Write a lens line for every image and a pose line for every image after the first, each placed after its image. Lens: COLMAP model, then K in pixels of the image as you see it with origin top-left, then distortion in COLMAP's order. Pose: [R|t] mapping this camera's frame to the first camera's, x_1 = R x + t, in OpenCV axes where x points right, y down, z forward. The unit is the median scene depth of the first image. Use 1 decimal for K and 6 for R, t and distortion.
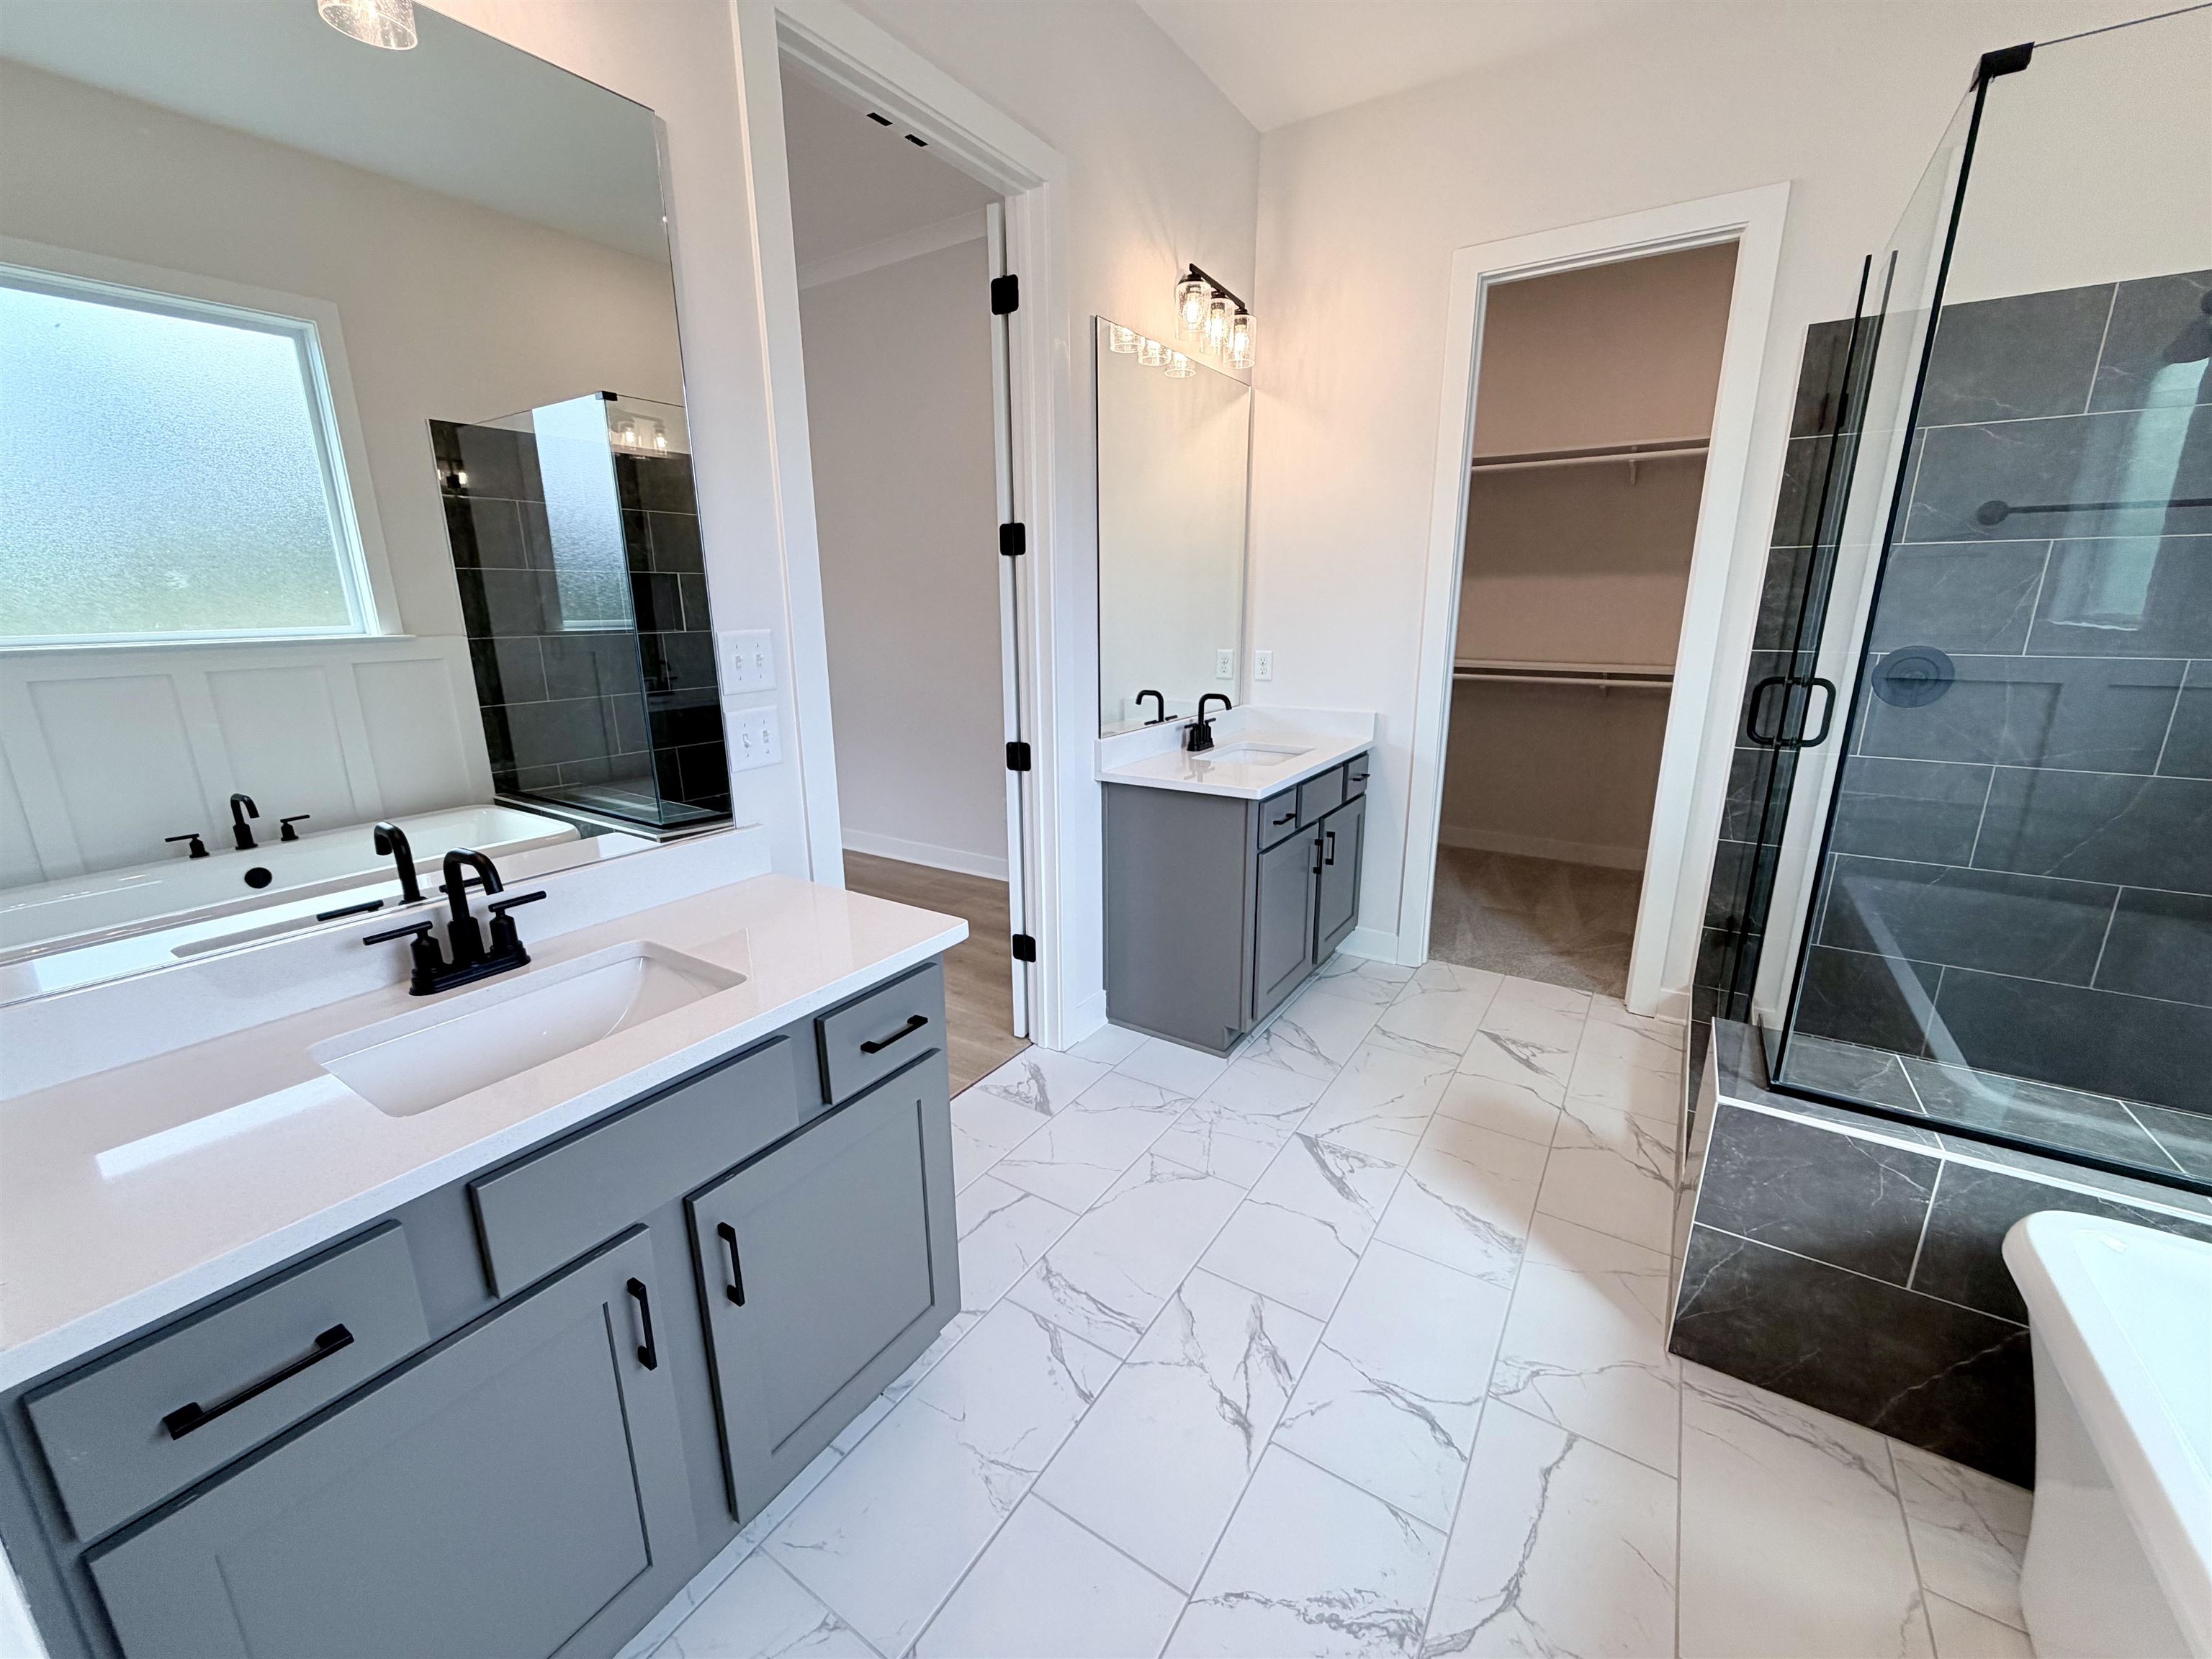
lens RADIAL K [[880.6, 0, 1104.2], [0, 880.6, 827.9], [0, 0, 1]] dist [0.001000, -0.000105]
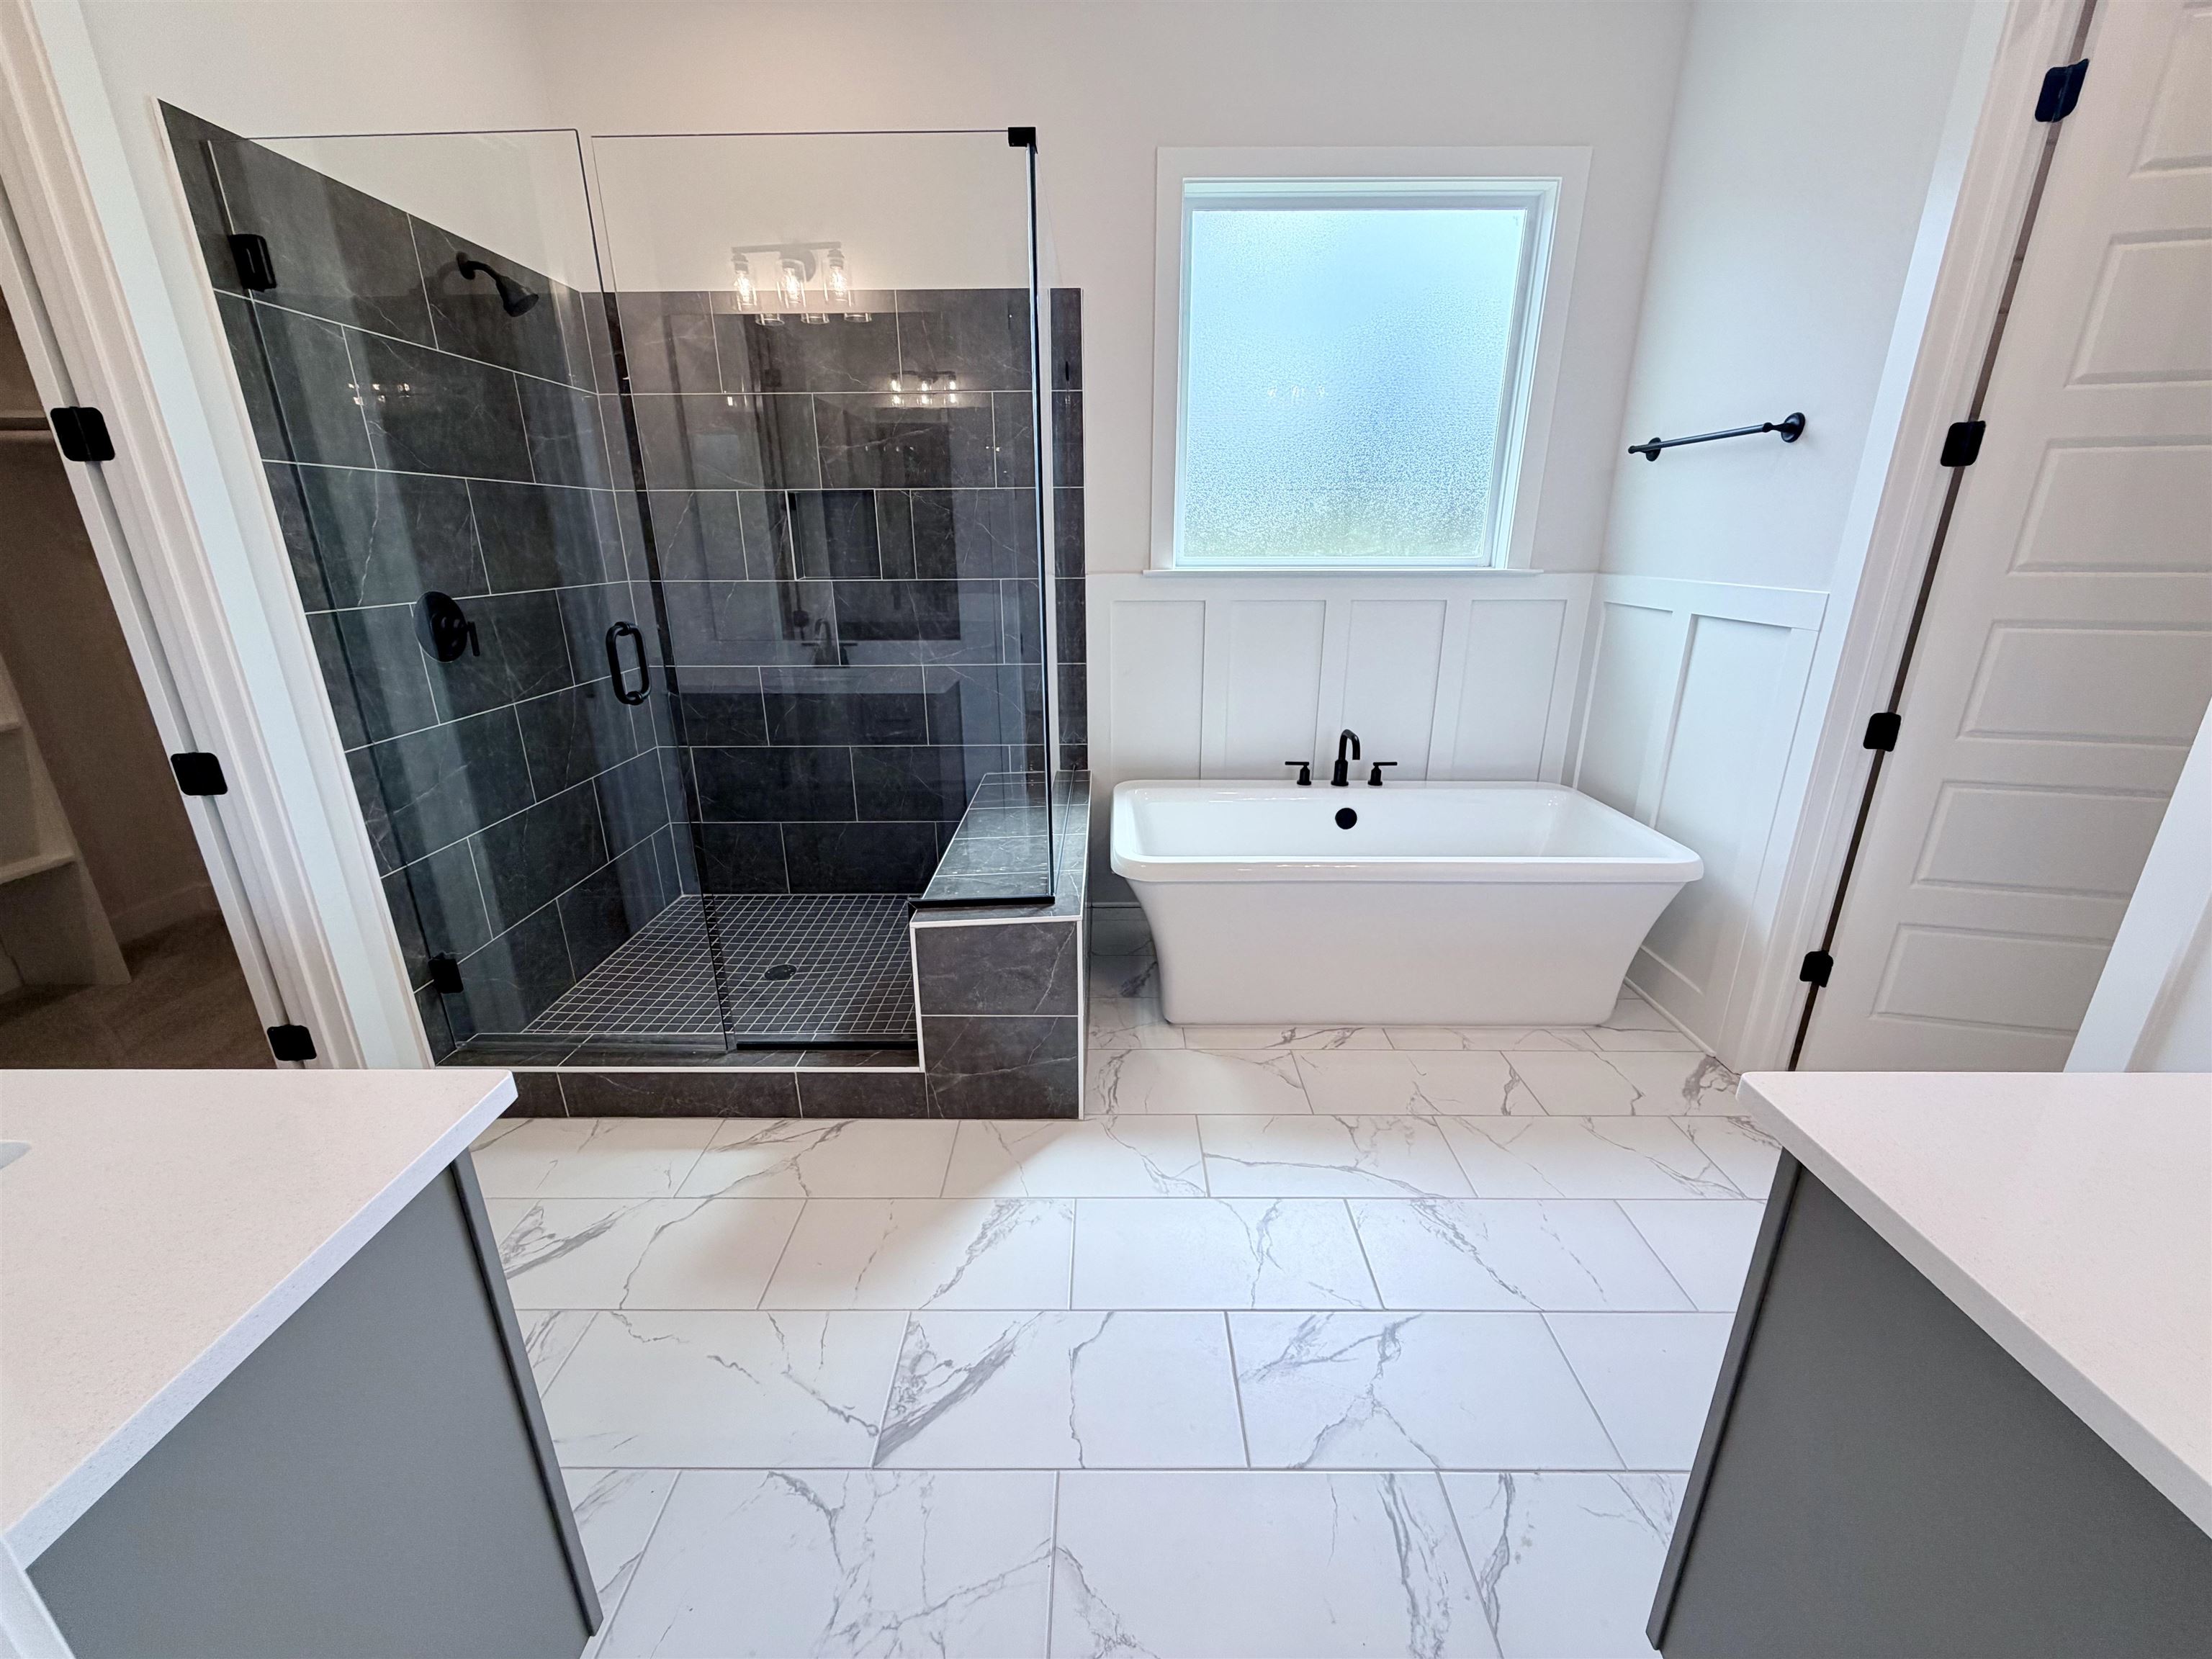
lens RADIAL K [[880.6, 0, 1104.2], [0, 880.6, 827.9], [0, 0, 1]] dist [0.001000, -0.000105]
pose [[-0.537761, -0.259134, 0.802286, -0.299856], [0.220239, 0.875375, 0.430365, -0.325428], [-0.813823, 0.408128, -0.413671, 1.285858]]
